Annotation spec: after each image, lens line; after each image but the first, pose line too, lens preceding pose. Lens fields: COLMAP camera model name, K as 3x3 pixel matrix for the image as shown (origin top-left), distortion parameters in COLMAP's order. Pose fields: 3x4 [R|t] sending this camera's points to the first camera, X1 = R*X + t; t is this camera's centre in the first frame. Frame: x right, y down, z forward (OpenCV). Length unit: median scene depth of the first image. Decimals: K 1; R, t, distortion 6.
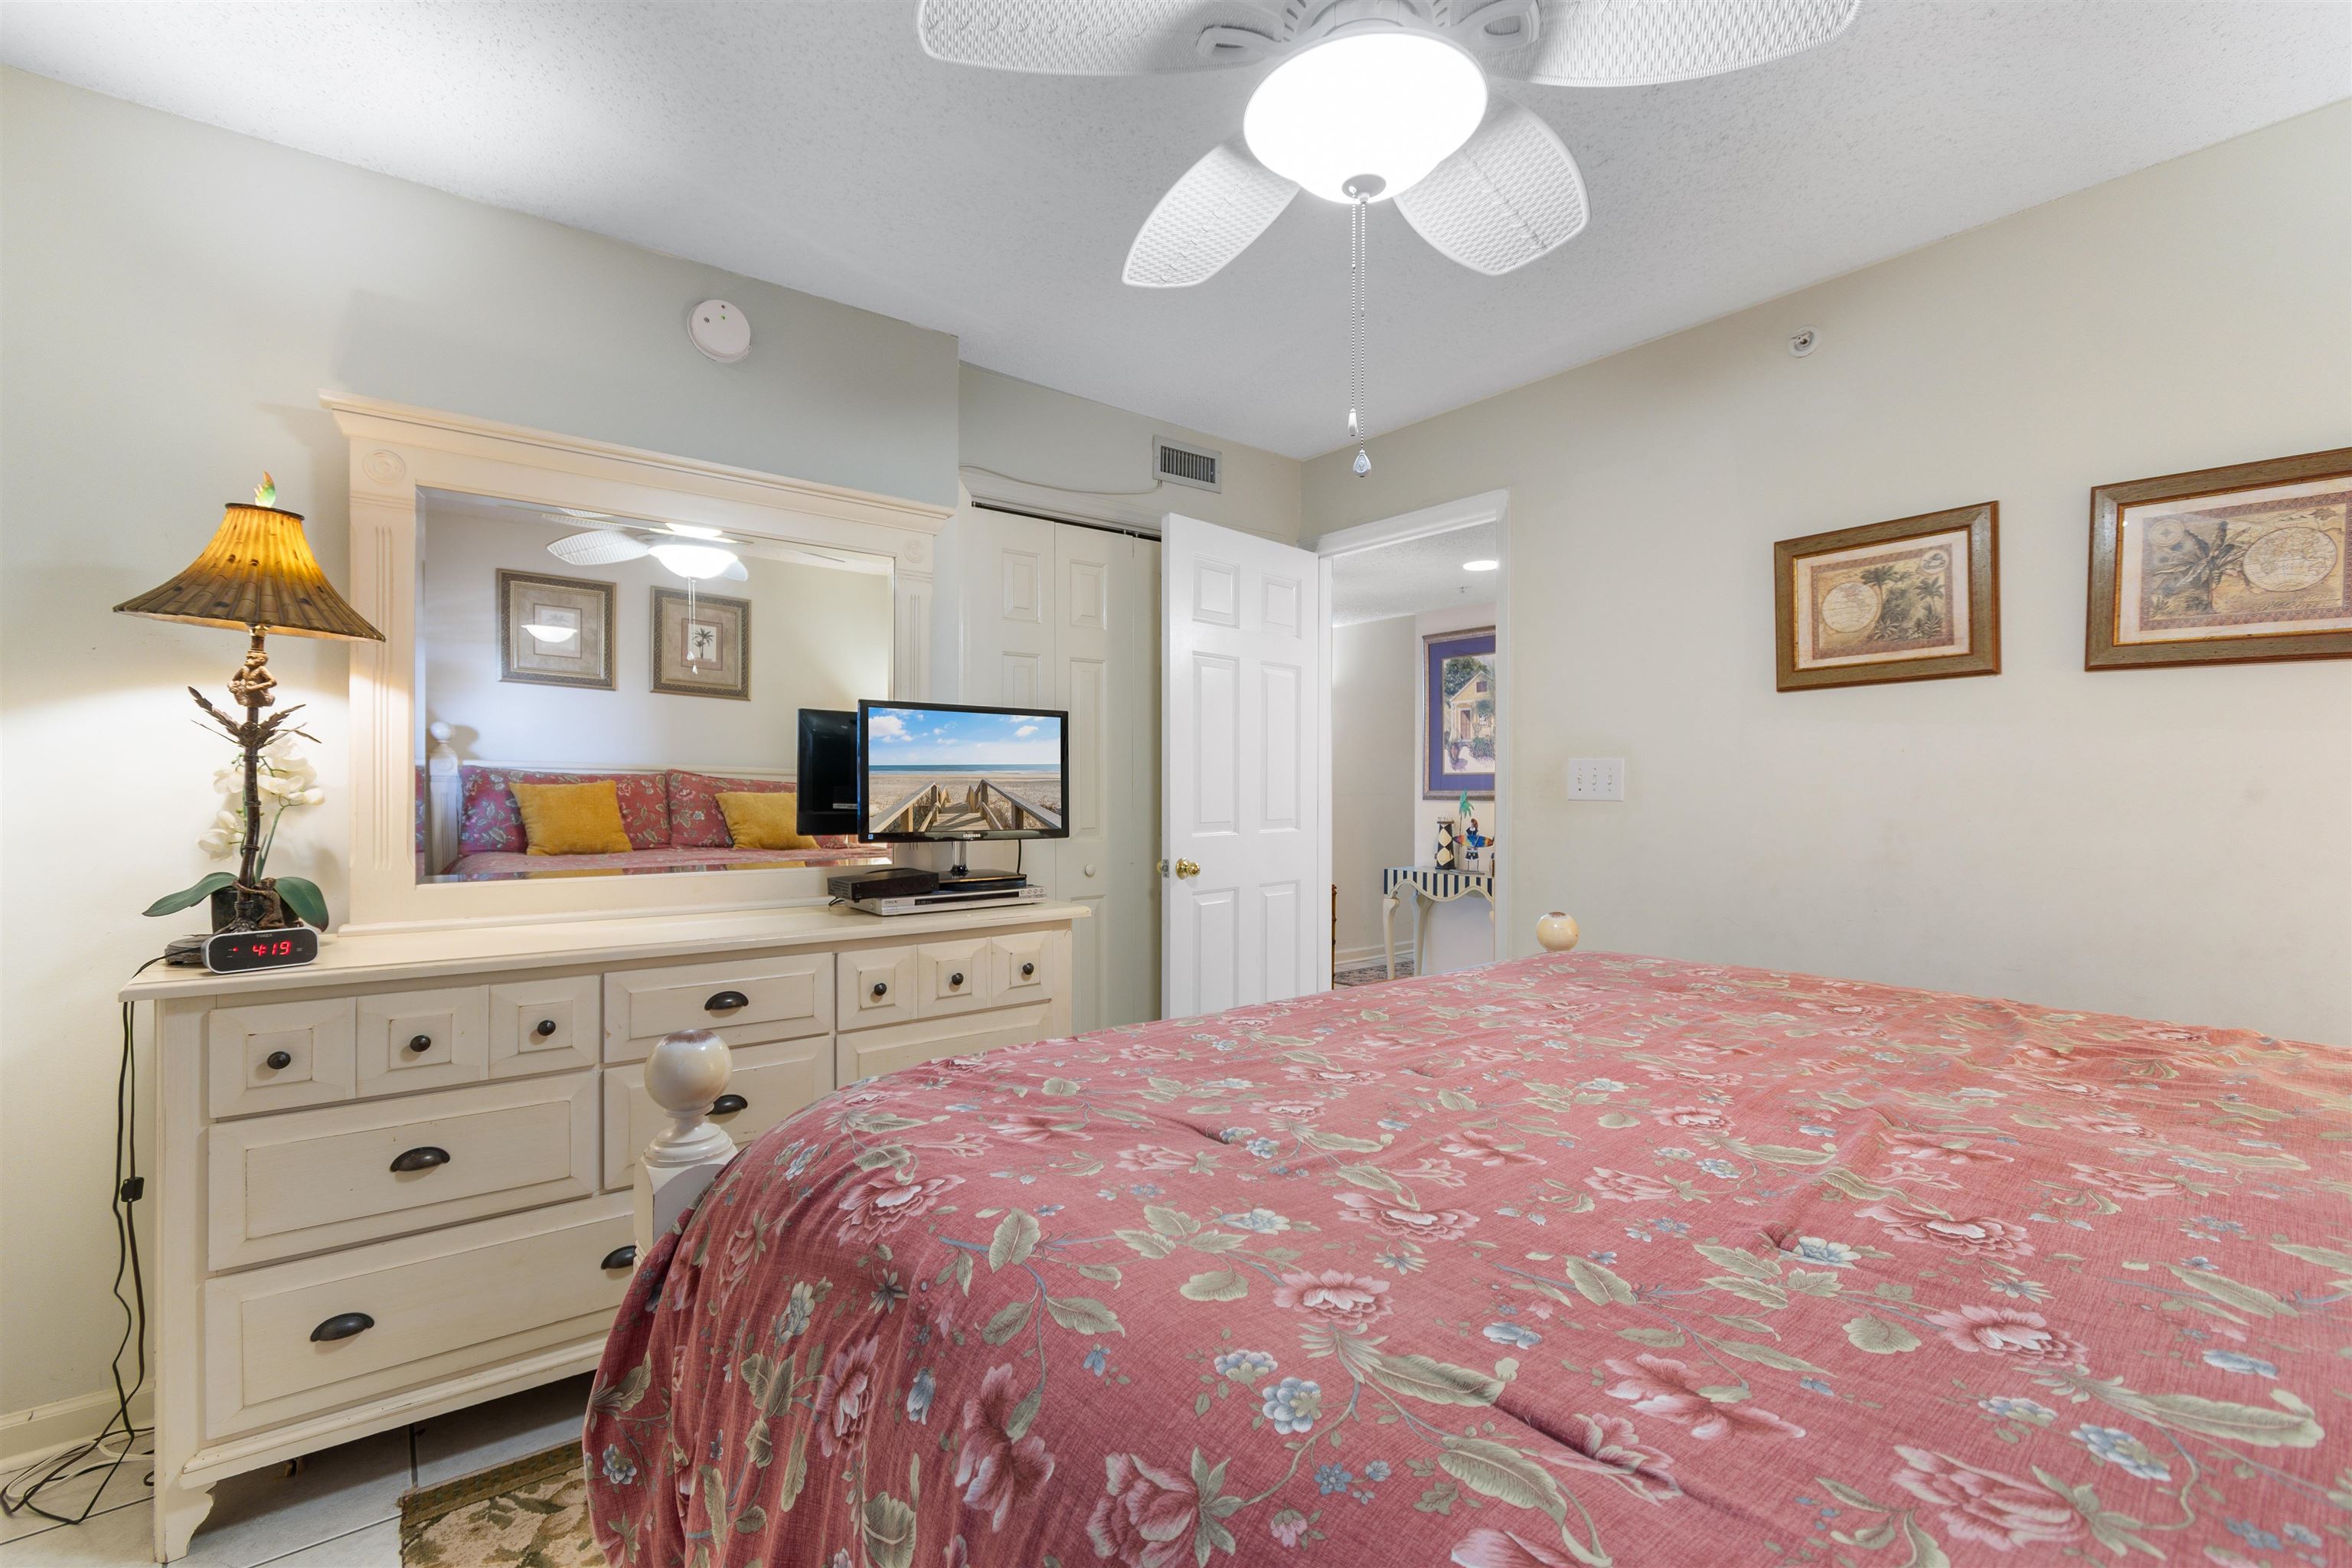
lens RADIAL K [[1002.4, 0, 1168.4], [0, 1002.4, 786.7], [0, 0, 1]] dist [0.008045, -0.000699]
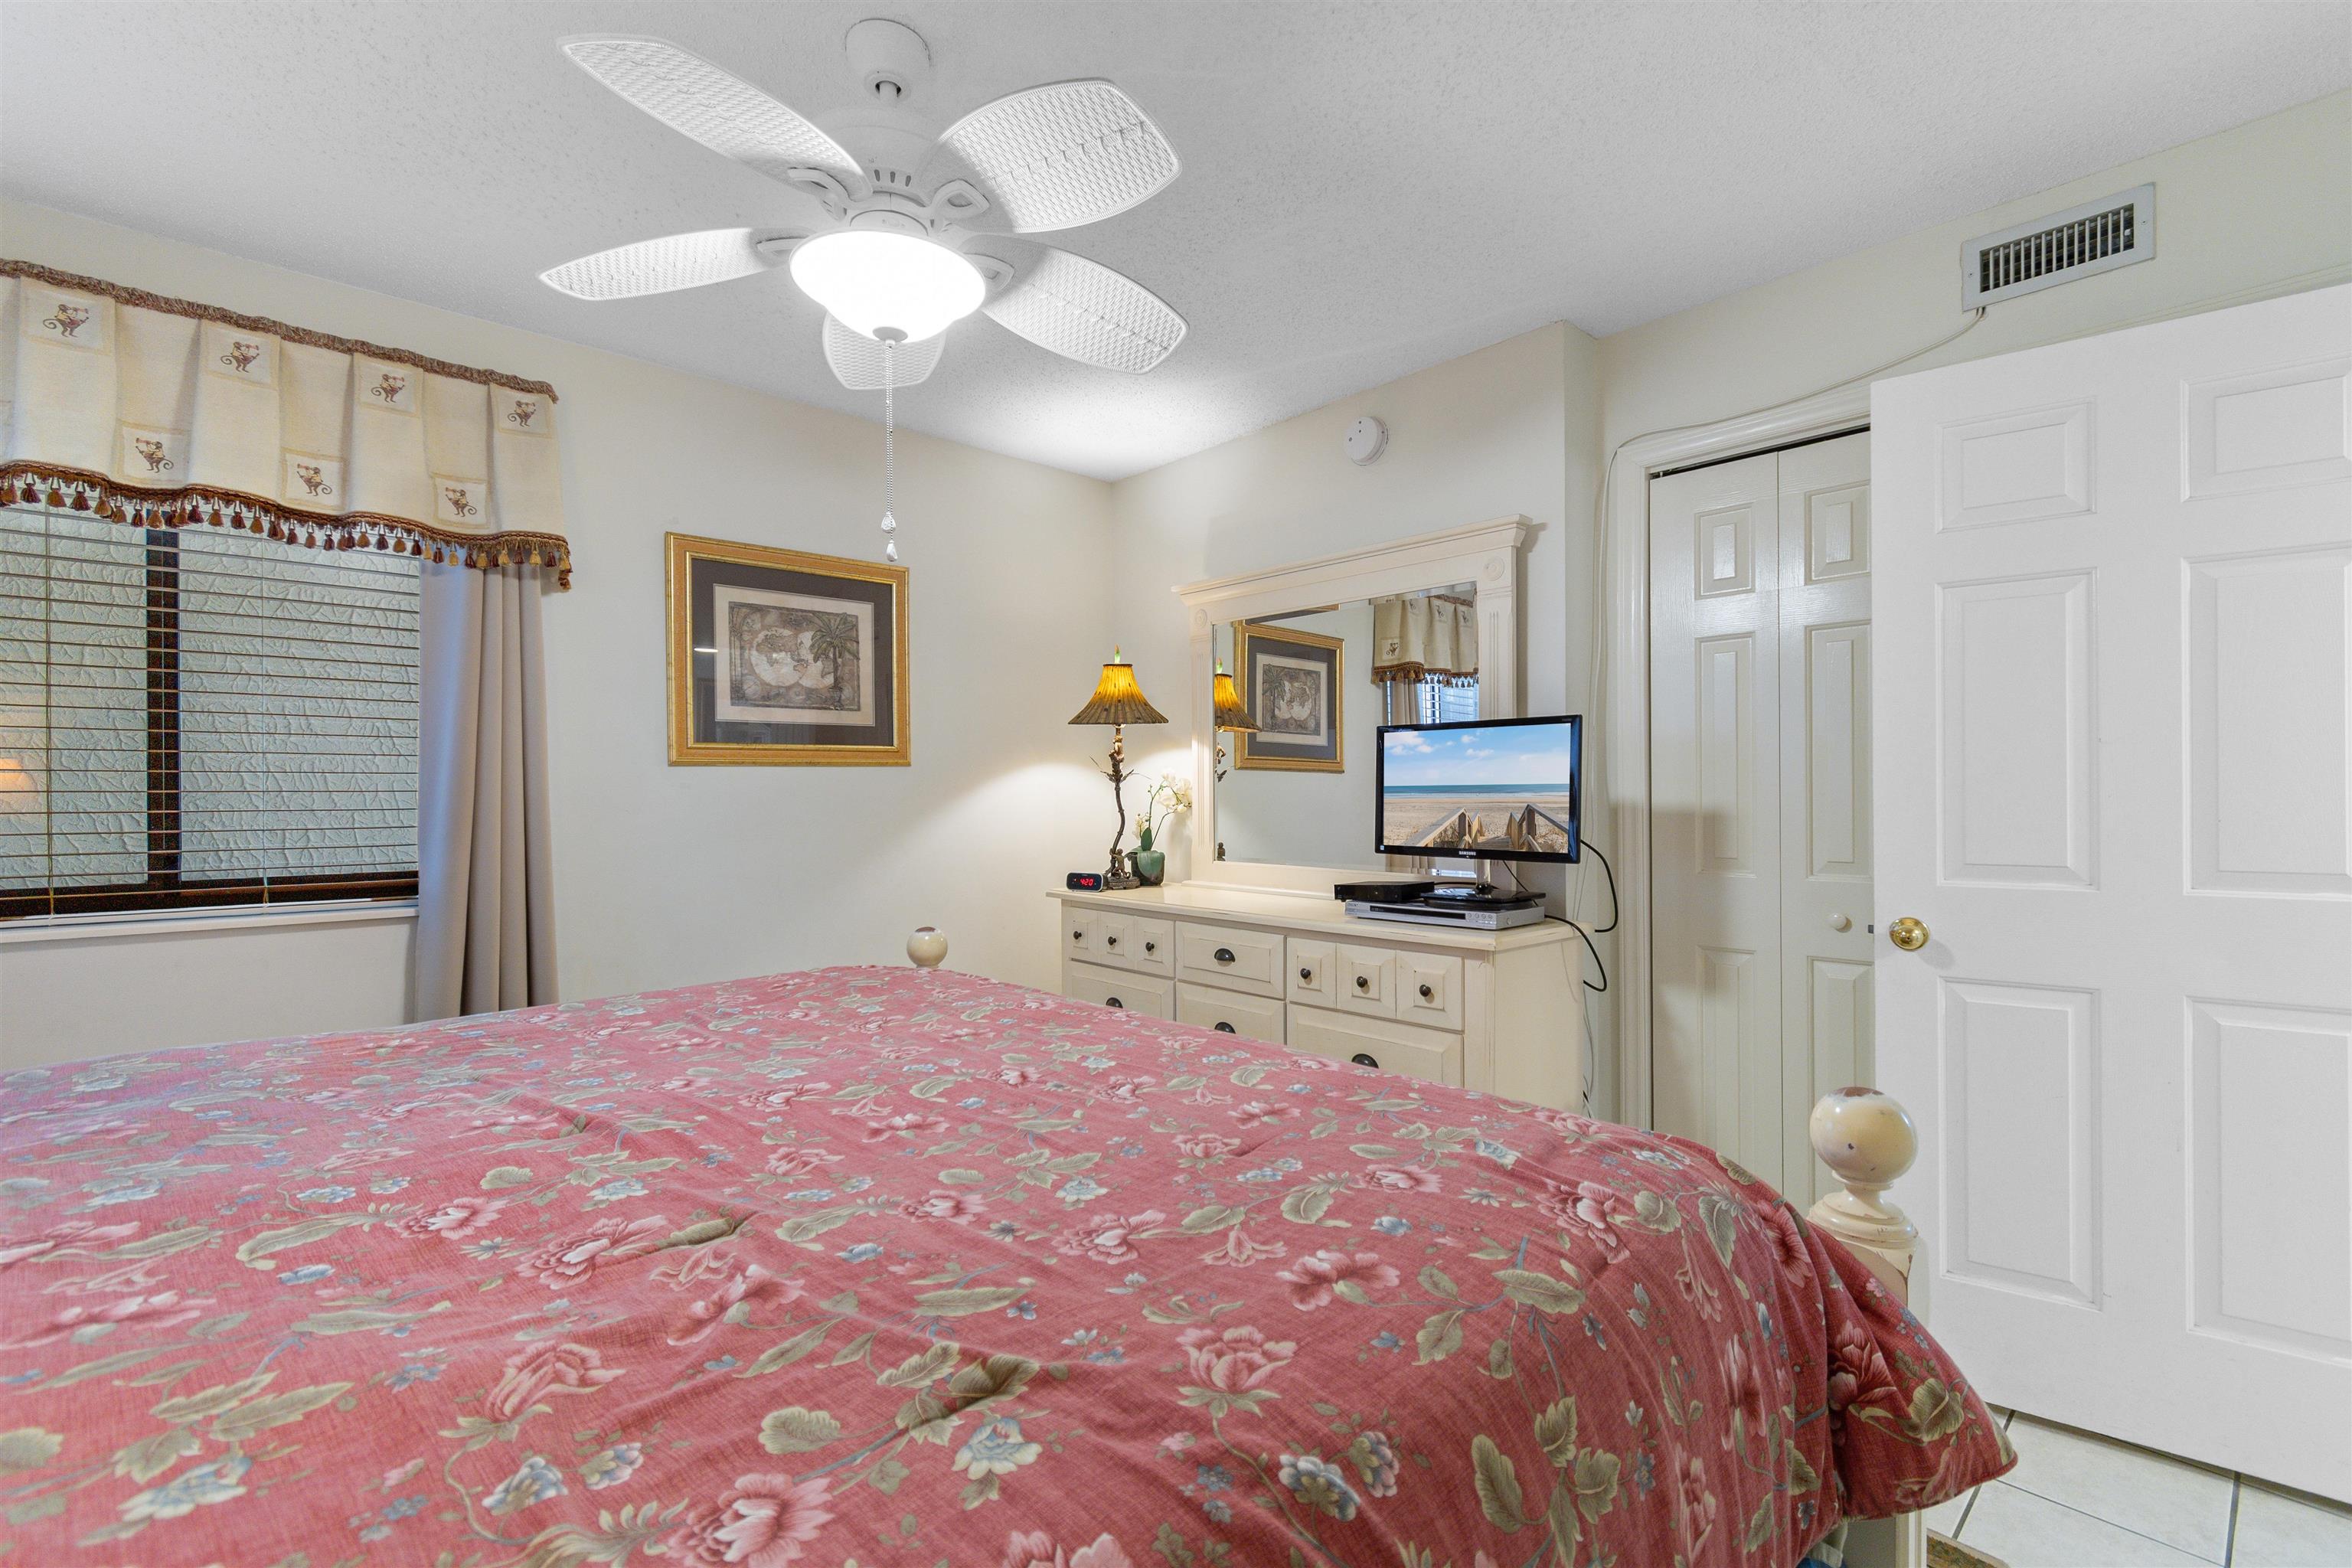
lens RADIAL K [[1016.9, 0, 1175.5], [0, 1016.9, 791.9], [0, 0, 1]] dist [0.000403, -0.000781]
pose [[0.113991, -0.012254, -0.993406, 1.115891], [-0.002149, 0.999919, -0.012581, 0.002653], [0.993479, 0.003569, 0.113956, 0.882362]]
